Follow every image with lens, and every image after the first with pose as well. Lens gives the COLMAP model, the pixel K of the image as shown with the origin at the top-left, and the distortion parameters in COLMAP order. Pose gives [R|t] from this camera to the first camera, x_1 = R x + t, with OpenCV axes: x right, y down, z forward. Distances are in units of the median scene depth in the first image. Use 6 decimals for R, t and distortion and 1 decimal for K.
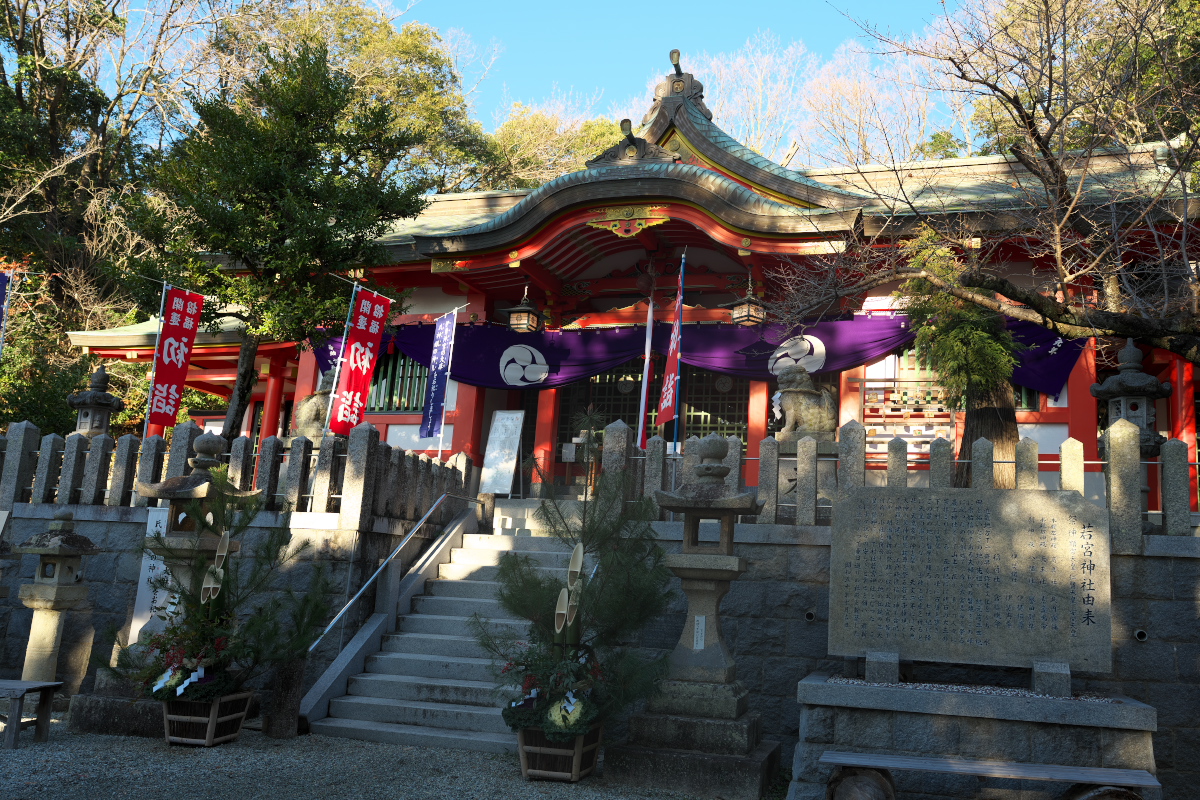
lens RADIAL K [[1024.7, 0, 647.3], [0, 1024.7, 377.8], [0, 0, 1]] dist [-0.021136, -0.005581]
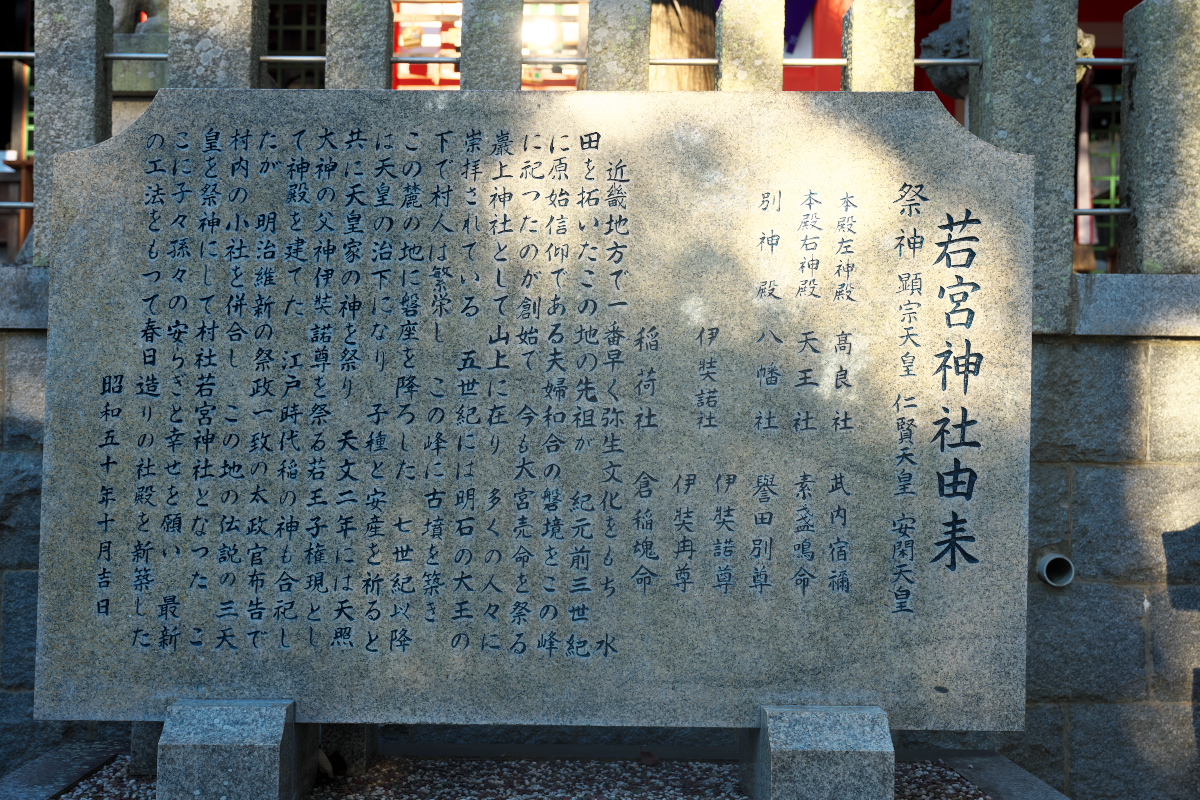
lens RADIAL K [[1416.8, 0, 599.6], [0, 1416.8, 400.0], [0, 0, 1]] dist [-0.005404, 0.000000]
pose [[0.961694, -0.031641, 0.272294, 0.223657], [-0.016276, 0.984973, 0.171940, 0.125239], [-0.273643, -0.169785, 0.946727, 0.635049]]
